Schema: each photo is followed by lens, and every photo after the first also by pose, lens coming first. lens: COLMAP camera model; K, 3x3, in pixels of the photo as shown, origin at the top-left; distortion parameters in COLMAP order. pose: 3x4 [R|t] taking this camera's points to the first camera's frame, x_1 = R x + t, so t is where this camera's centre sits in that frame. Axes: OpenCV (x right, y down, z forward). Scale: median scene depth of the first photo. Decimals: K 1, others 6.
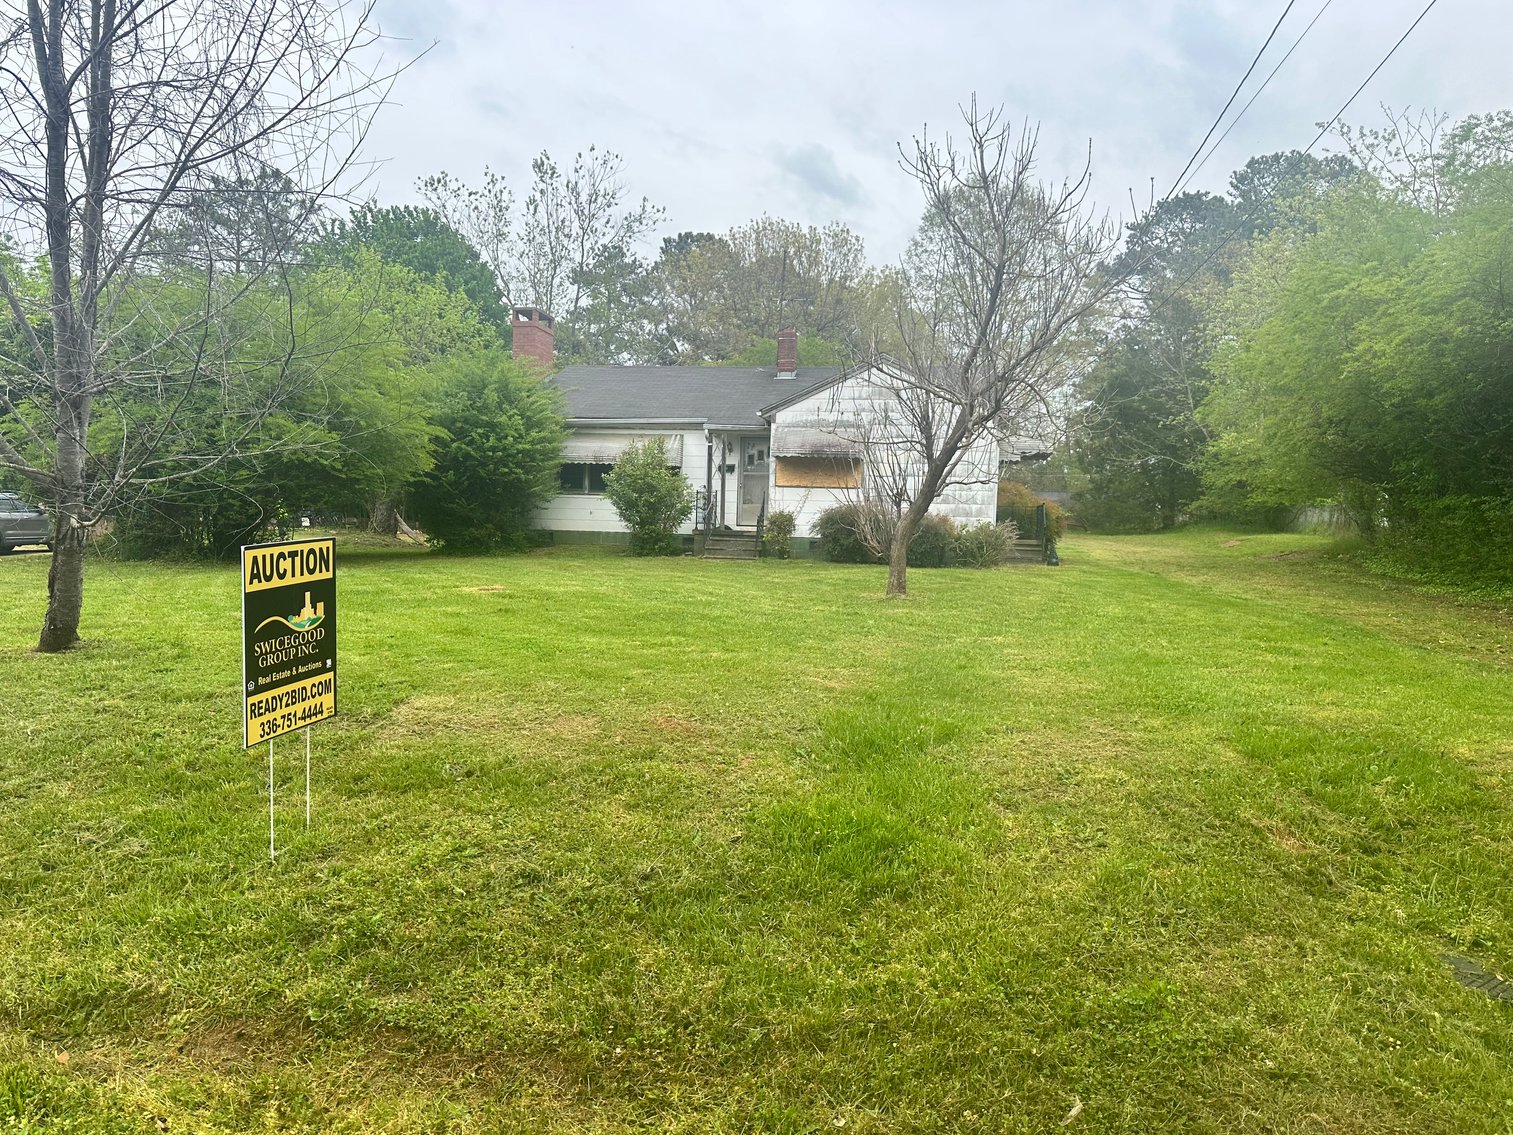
lens RADIAL K [[1072.0, 0, 752.5], [0, 1072.0, 581.4], [0, 0, 1]] dist [0.064458, -0.087989]
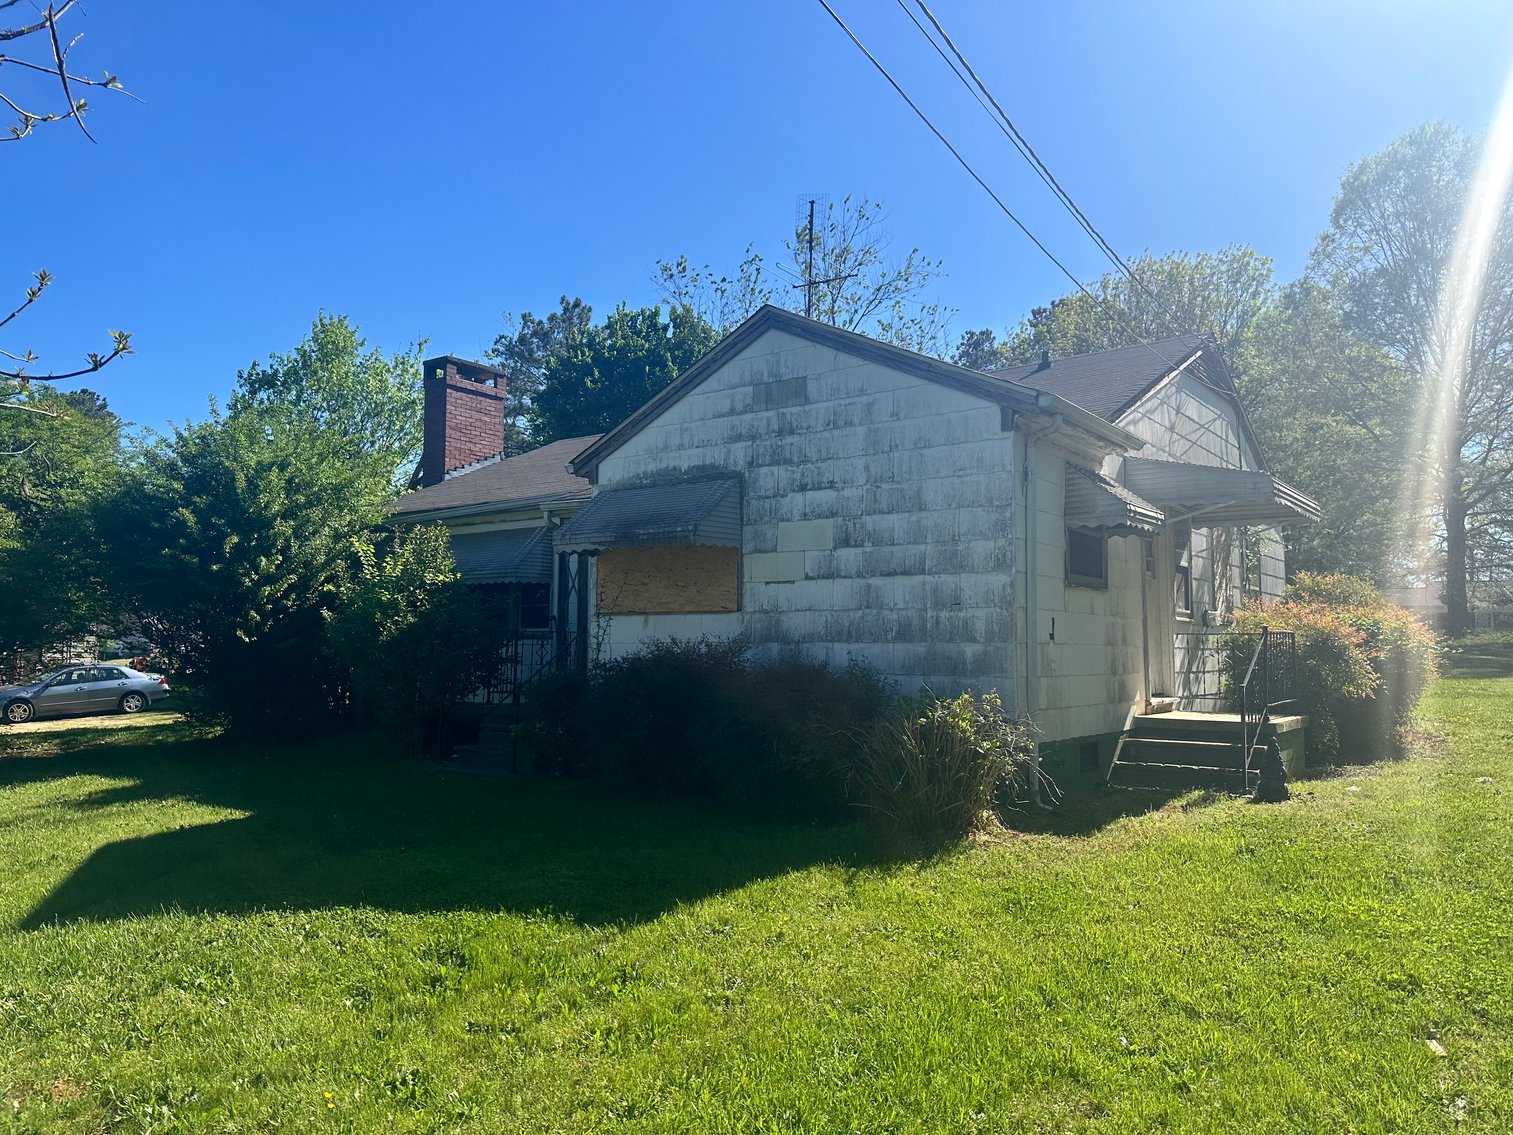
lens RADIAL K [[1072.0, 0, 758.6], [0, 1072.0, 553.8], [0, 0, 1]] dist [0.064458, -0.087989]
pose [[0.900805, -0.065755, -0.429216, 0.533067], [0.008404, 0.990923, -0.134169, -0.090482], [0.434142, 0.117253, 0.893181, 1.080279]]
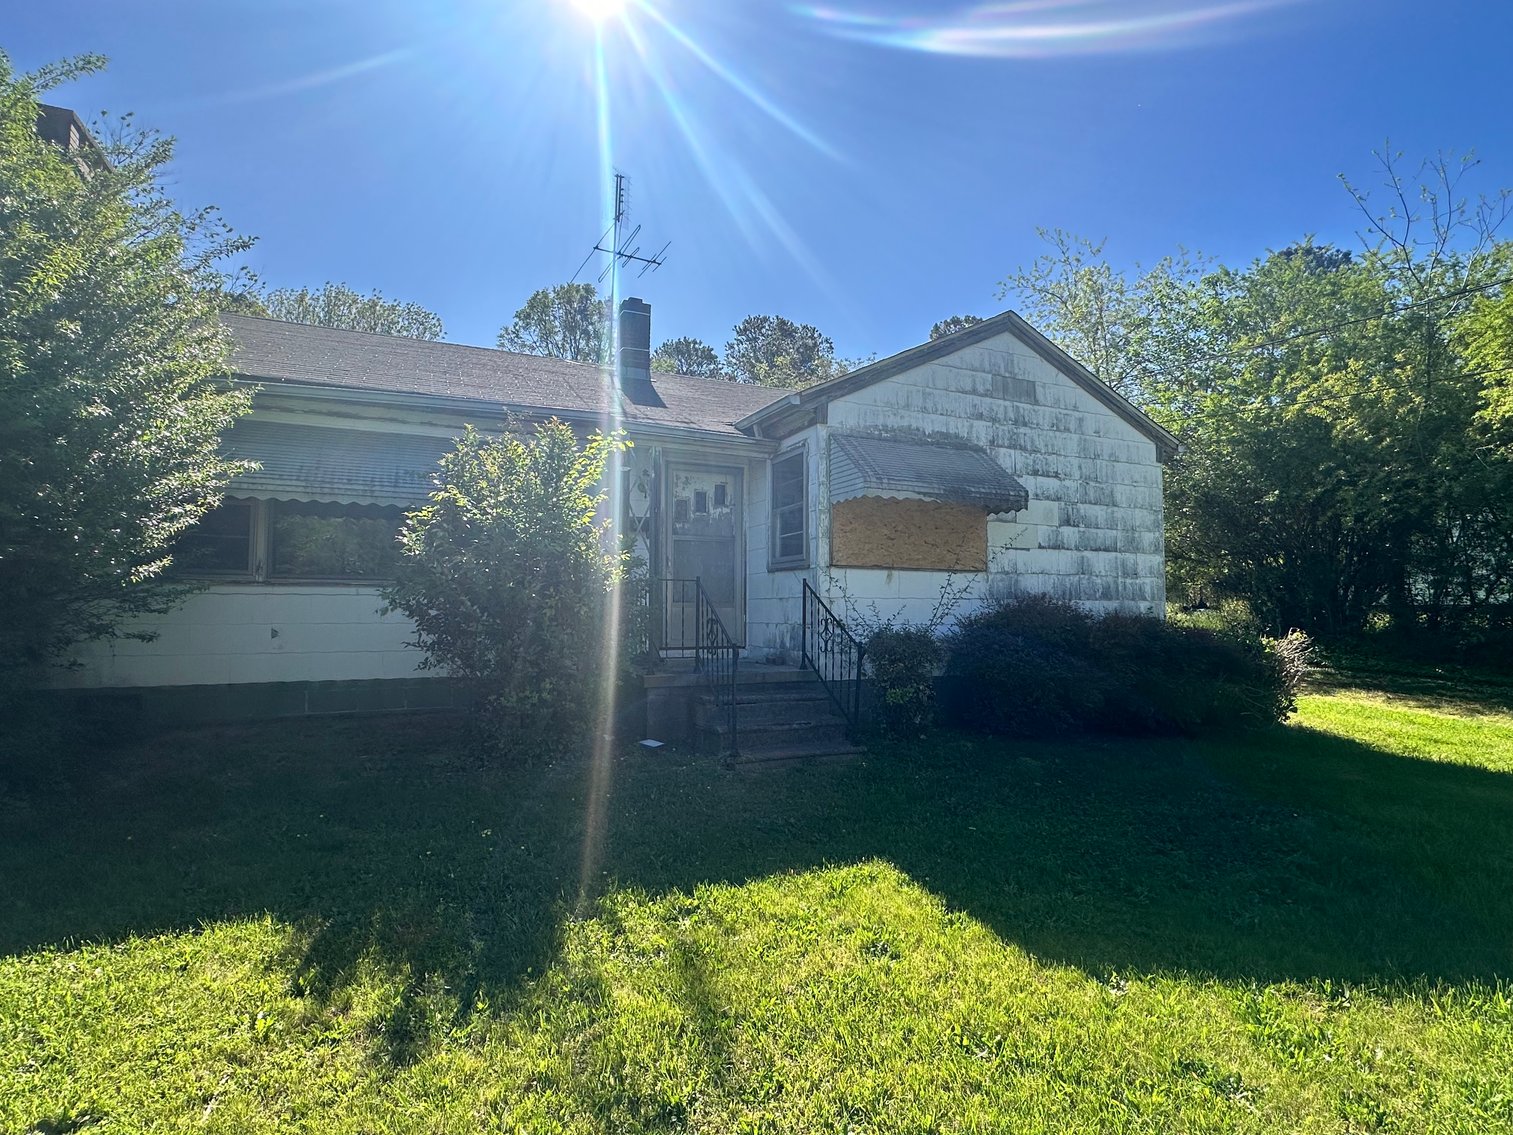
lens RADIAL K [[768.9, 0, 750.1], [0, 768.9, 567.6], [0, 0, 1]] dist [-0.012226, 0.000088]
pose [[0.816488, 0.002770, 0.577356, -0.340947], [0.042877, 0.996936, -0.065420, -0.124259], [-0.575768, 0.078170, 0.813868, 1.376051]]
